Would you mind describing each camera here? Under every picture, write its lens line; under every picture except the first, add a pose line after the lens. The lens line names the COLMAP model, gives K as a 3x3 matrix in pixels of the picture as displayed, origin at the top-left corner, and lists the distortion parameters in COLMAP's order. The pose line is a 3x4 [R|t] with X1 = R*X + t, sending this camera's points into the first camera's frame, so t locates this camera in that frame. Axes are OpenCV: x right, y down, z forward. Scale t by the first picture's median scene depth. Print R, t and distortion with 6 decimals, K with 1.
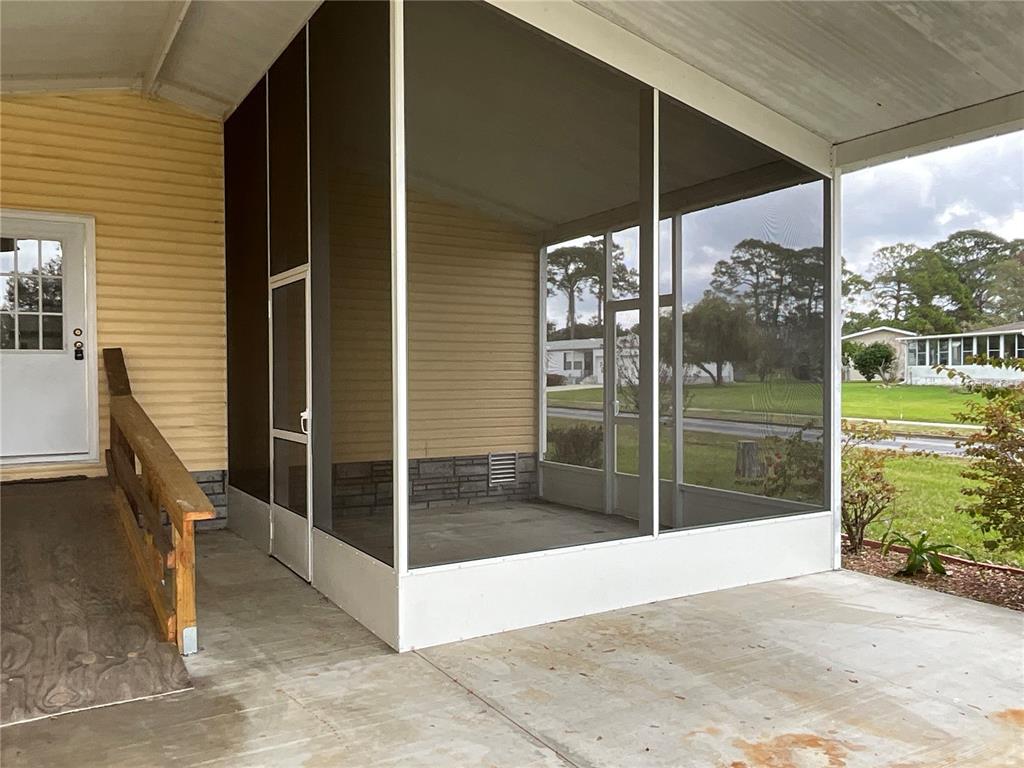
lens RADIAL K [[815.7, 0, 512.0], [0, 815.7, 384.0], [0, 0, 1]] dist [-0.007484, 0.007235]
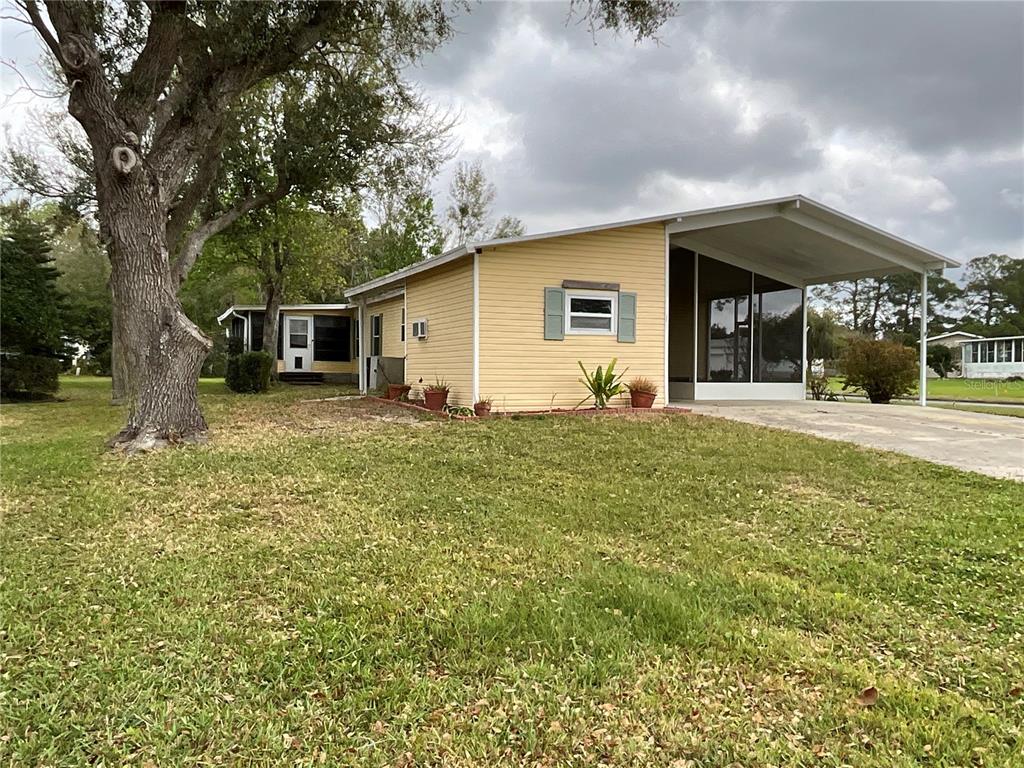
lens RADIAL K [[815.7, 0, 512.0], [0, 815.7, 384.0], [0, 0, 1]] dist [-0.007484, 0.007235]
pose [[0.992715, 0.014582, -0.119600, -0.024255], [-0.014882, 0.999888, -0.001612, 0.010152], [0.119563, 0.003381, 0.992821, -0.147439]]
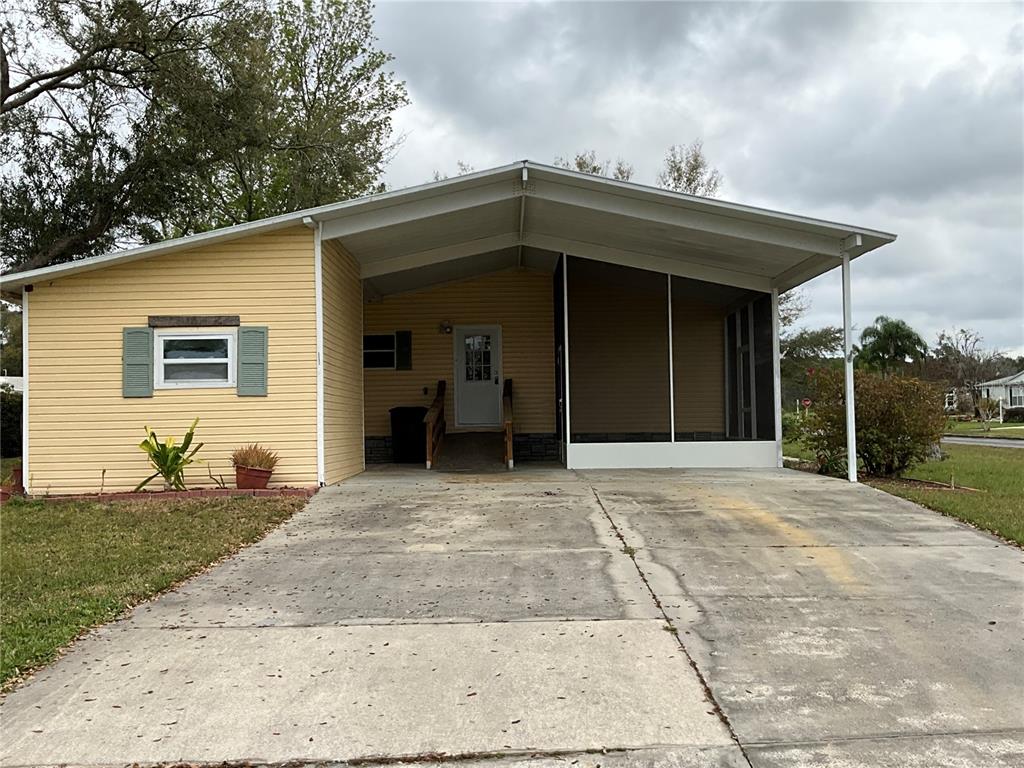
lens RADIAL K [[1027.0, 0, 512.0], [0, 1027.0, 384.0], [0, 0, 1]] dist [0.116195, -0.276812]
pose [[0.852732, -0.027737, -0.521611, 0.069747], [0.003465, 0.998868, -0.047450, 0.007275], [0.522337, 0.038655, 0.851863, -0.099720]]
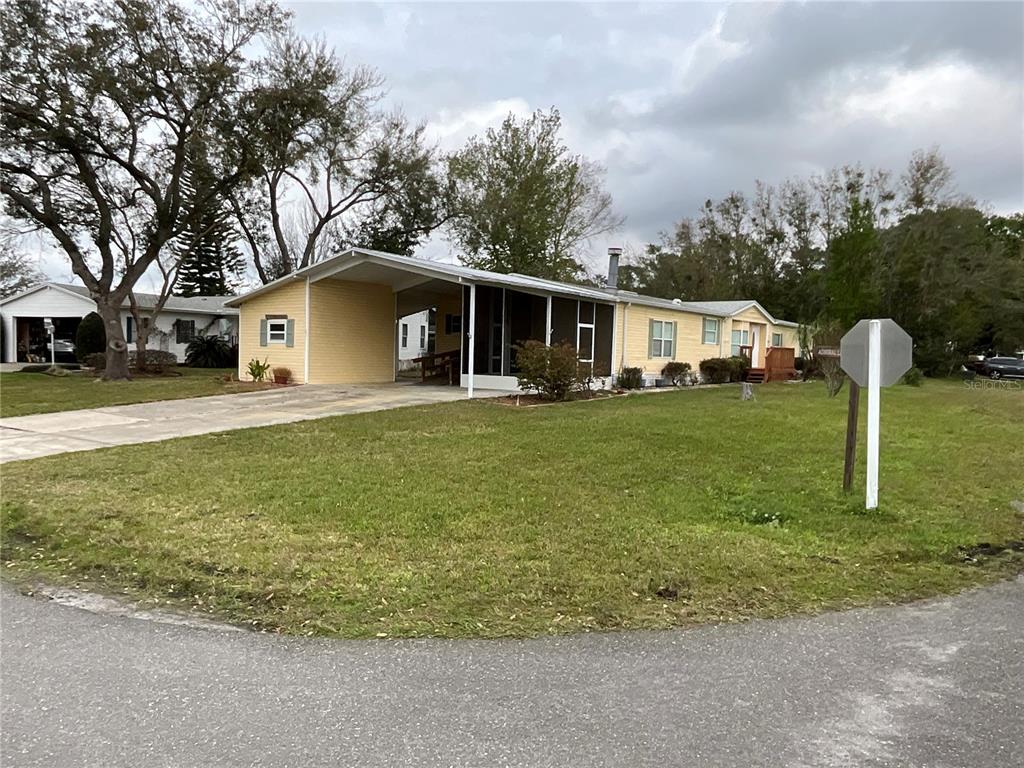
lens RADIAL K [[706.5, 0, 512.0], [0, 706.5, 384.0], [0, 0, 1]] dist [-0.001838, -0.000979]
pose [[0.363030, 0.057230, -0.930018, 0.200223], [-0.038612, 0.998179, 0.046352, 0.001414], [0.930977, 0.019083, 0.364578, -0.025176]]
